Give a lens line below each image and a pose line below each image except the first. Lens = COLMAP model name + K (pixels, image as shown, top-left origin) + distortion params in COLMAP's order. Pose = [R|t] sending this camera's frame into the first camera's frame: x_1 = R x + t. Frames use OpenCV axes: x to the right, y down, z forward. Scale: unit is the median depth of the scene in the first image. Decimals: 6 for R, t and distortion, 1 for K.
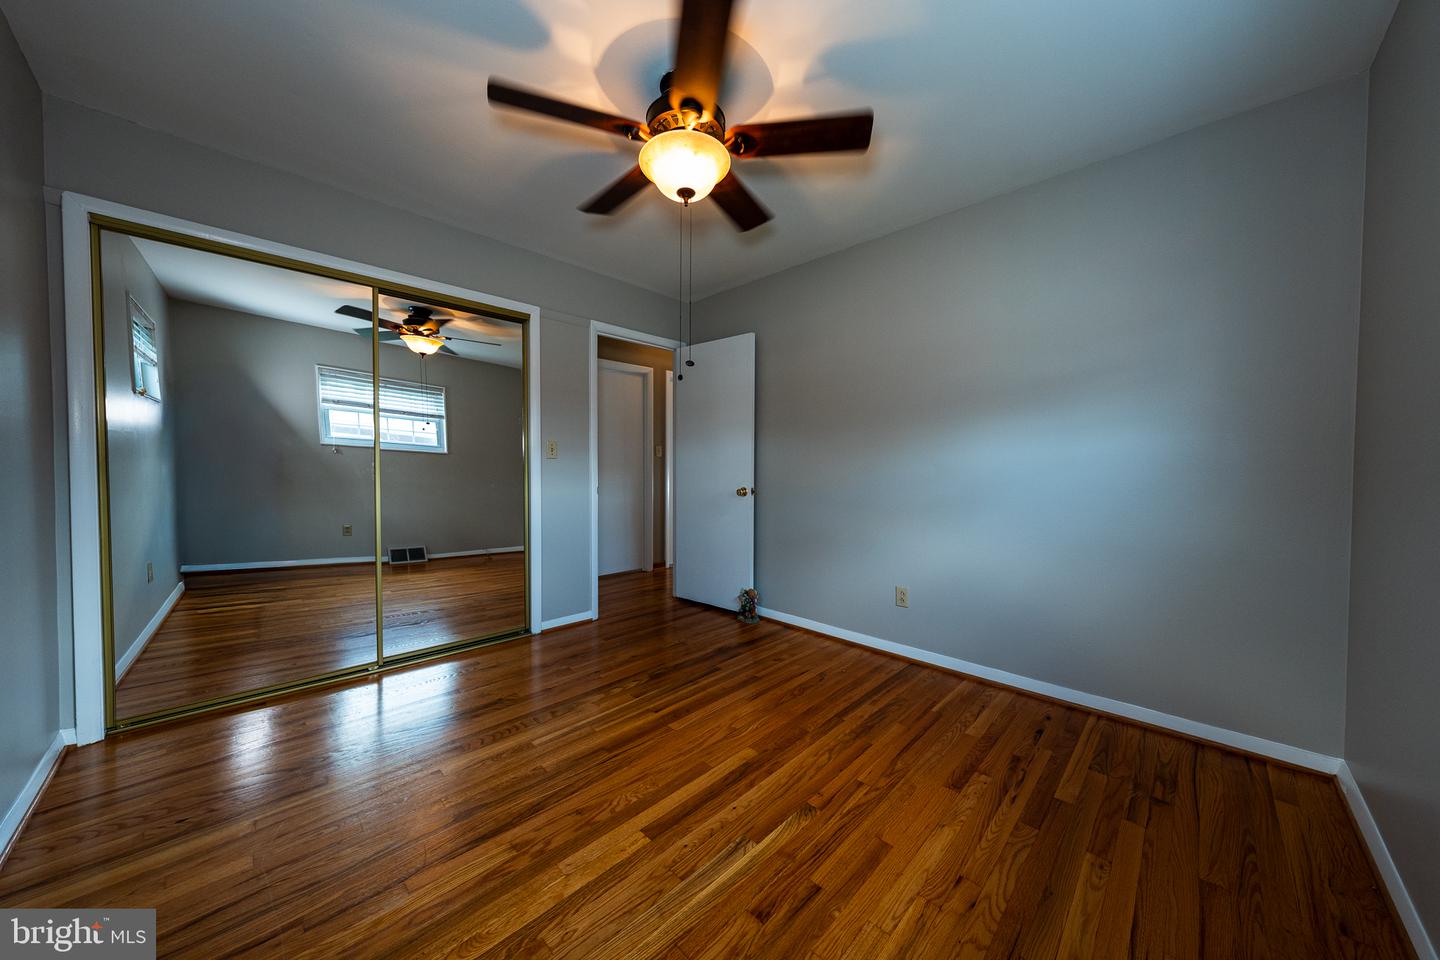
lens RADIAL K [[484.4, 0, 720.0], [0, 484.4, 480.0], [0, 0, 1]] dist [-0.000283, -0.000041]
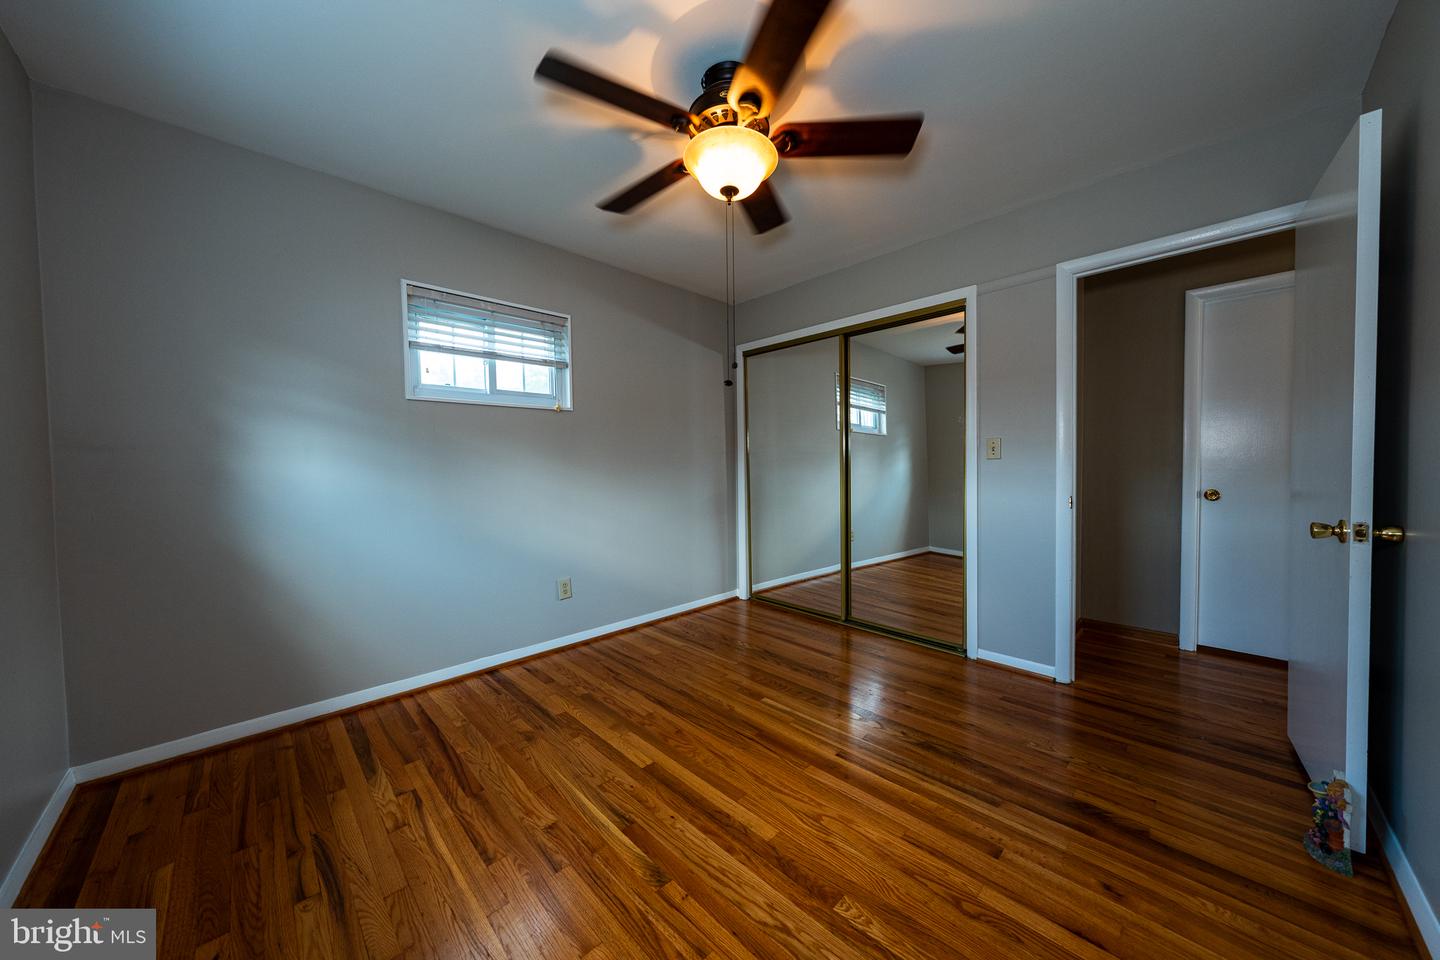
lens RADIAL K [[488.5, 0, 717.4], [0, 488.5, 475.0], [0, 0, 1]] dist [0.001011, 0.000004]
pose [[-0.019326, 0.014691, -0.999705, 0.766600], [-0.015814, 0.999762, 0.014998, -0.032108], [0.999688, 0.016099, -0.019089, 0.824946]]
